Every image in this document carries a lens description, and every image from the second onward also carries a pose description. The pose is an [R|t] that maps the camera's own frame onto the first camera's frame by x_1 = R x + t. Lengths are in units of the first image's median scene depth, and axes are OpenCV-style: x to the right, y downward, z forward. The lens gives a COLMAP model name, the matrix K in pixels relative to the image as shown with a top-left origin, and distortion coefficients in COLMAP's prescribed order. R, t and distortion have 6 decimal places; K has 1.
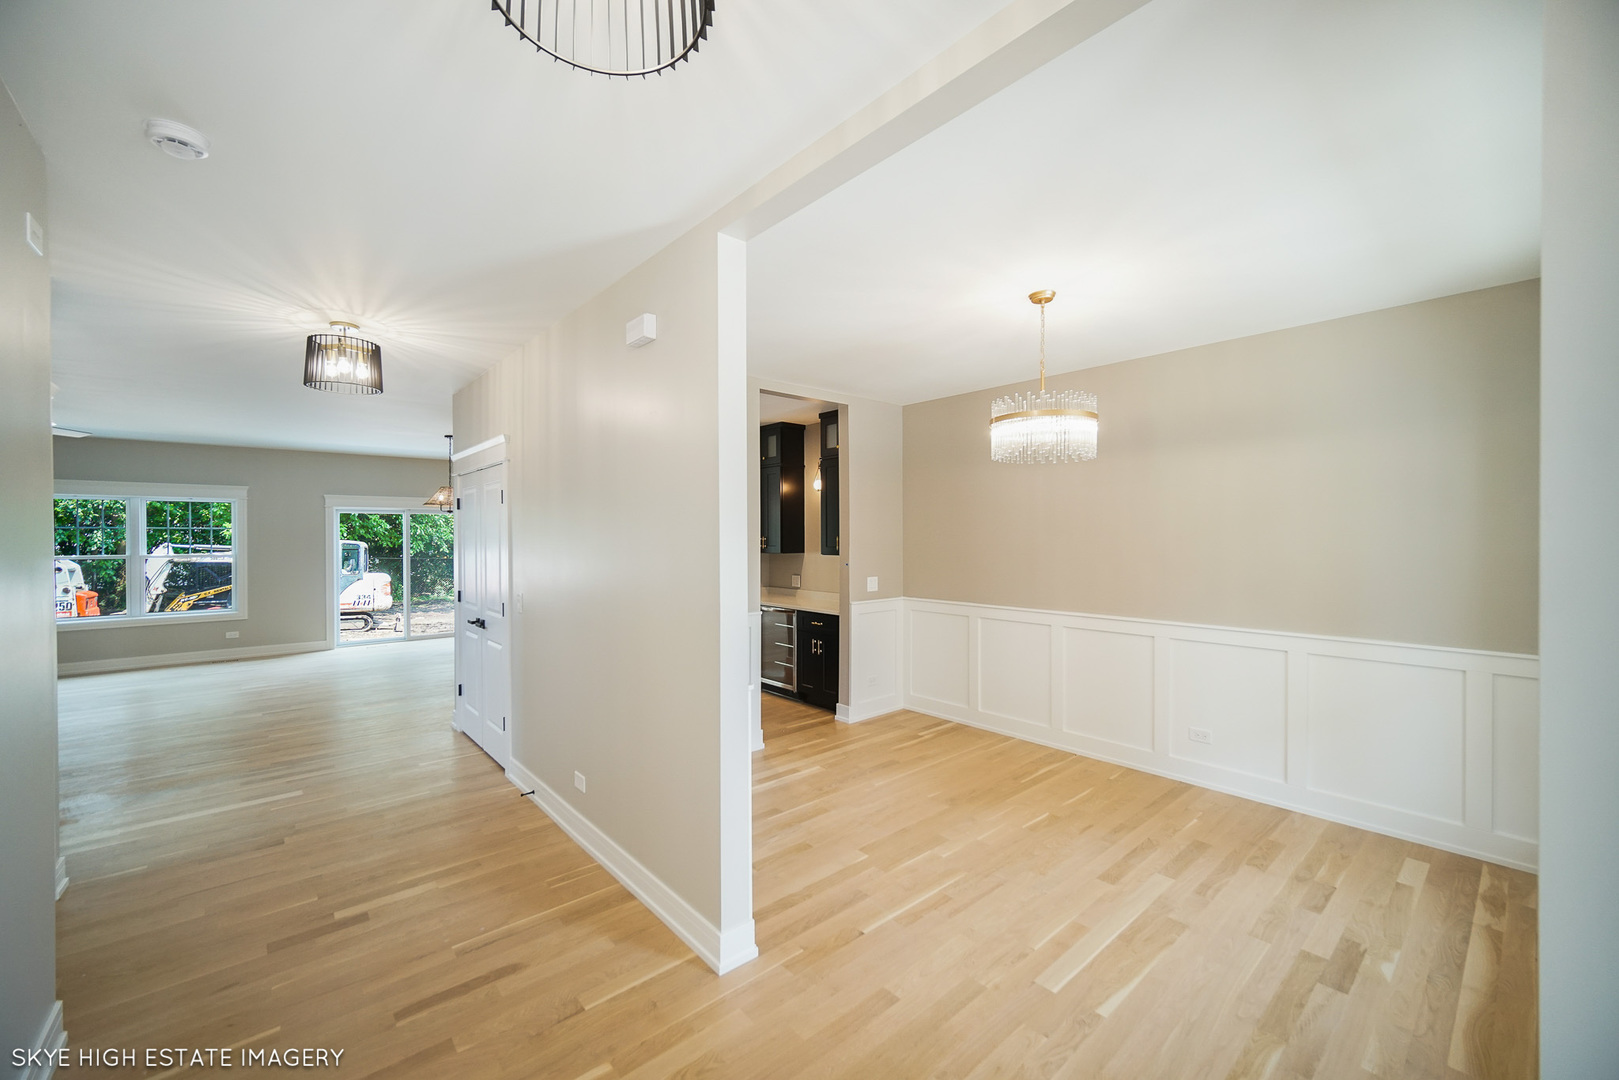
lens RADIAL K [[638.8, 0, 811.1], [0, 638.8, 541.7], [0, 0, 1]] dist [-0.002461, 0.000217]
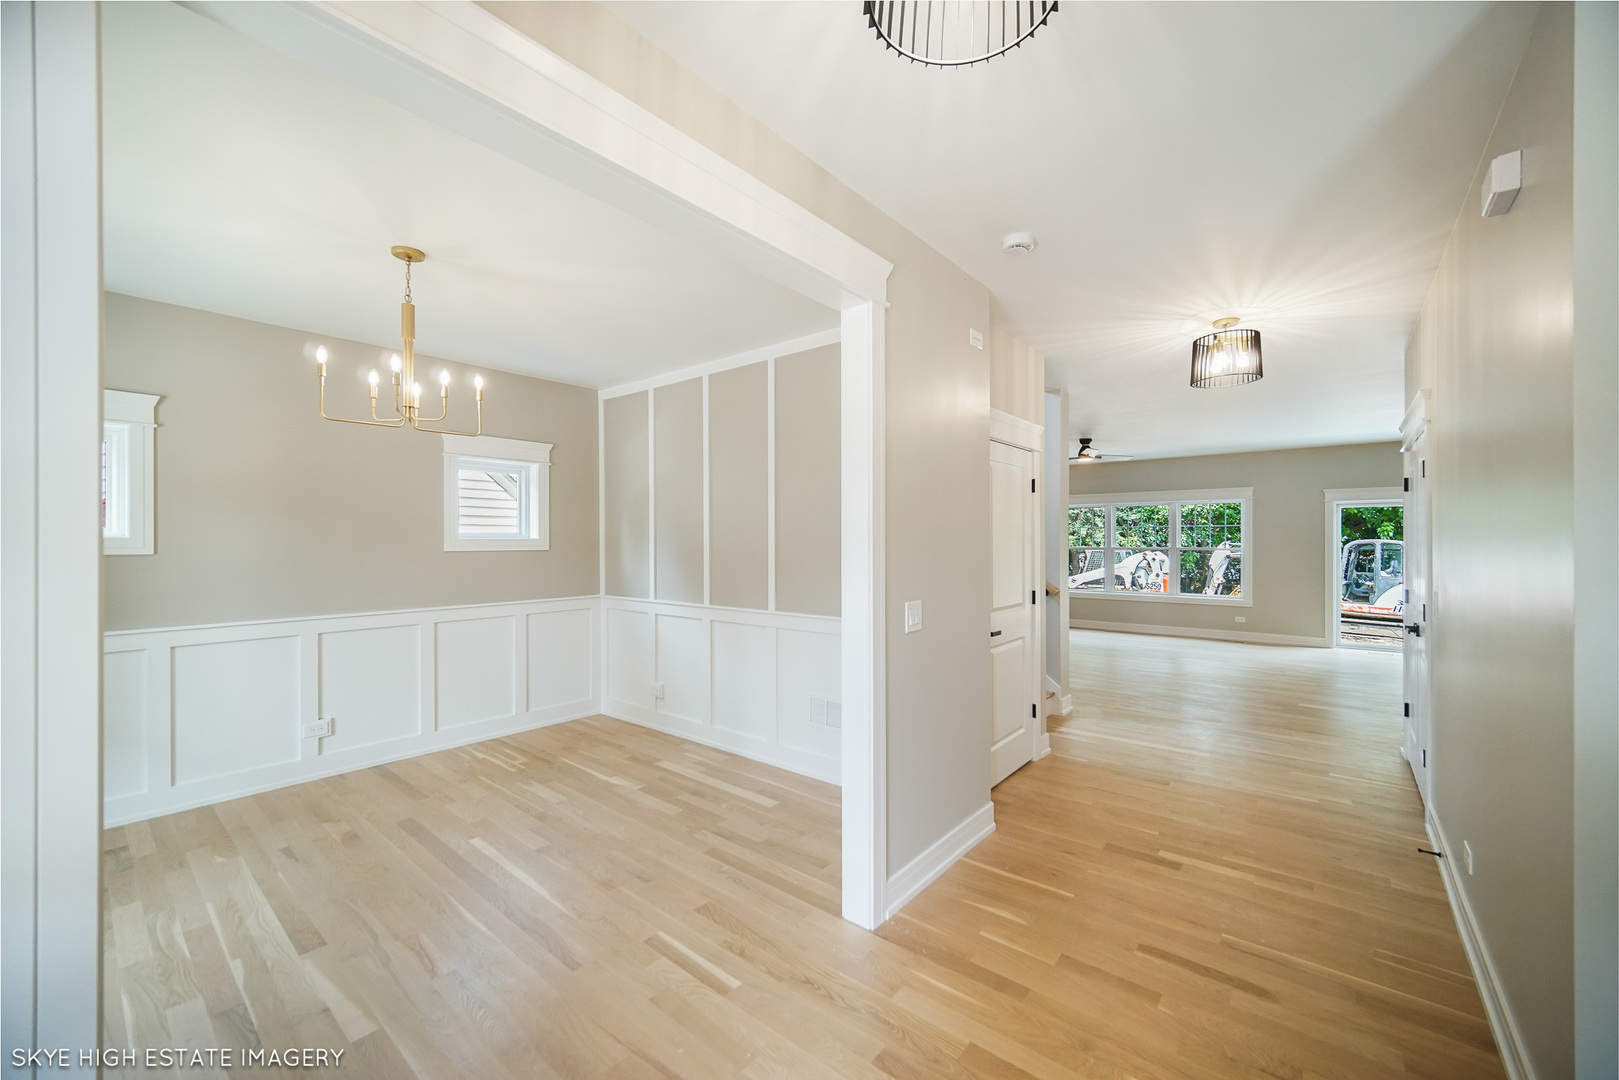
lens RADIAL K [[638.8, 0, 811.1], [0, 638.8, 541.7], [0, 0, 1]] dist [-0.002461, 0.000217]
pose [[0.159729, 0.002903, -0.987157, 0.195017], [-0.008472, 0.999963, 0.001570, 0.028648], [0.987125, 0.008113, 0.159747, 0.148627]]
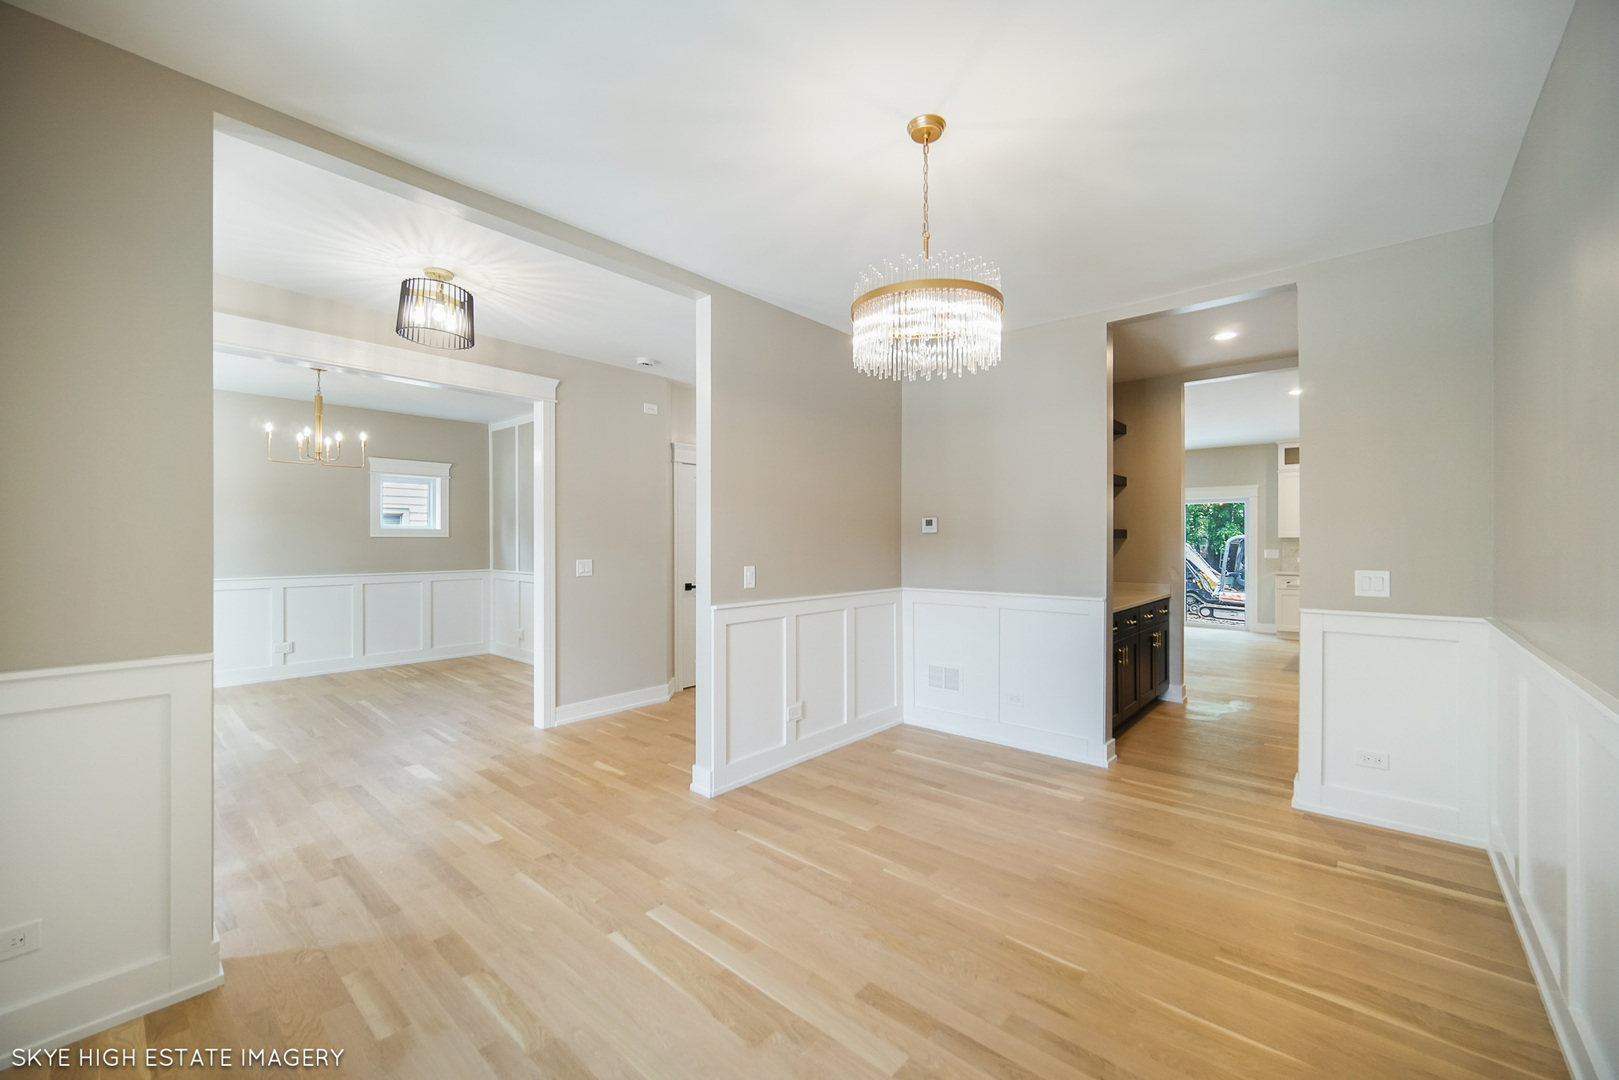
lens RADIAL K [[641.3, 0, 809.5], [0, 641.3, 540.0], [0, 0, 1]] dist [-0.001915, -0.000050]
pose [[0.129310, 0.003082, -0.991599, 0.878491], [-0.009261, 0.999955, 0.001900, 0.048364], [0.991561, 0.008937, 0.129333, 0.671616]]
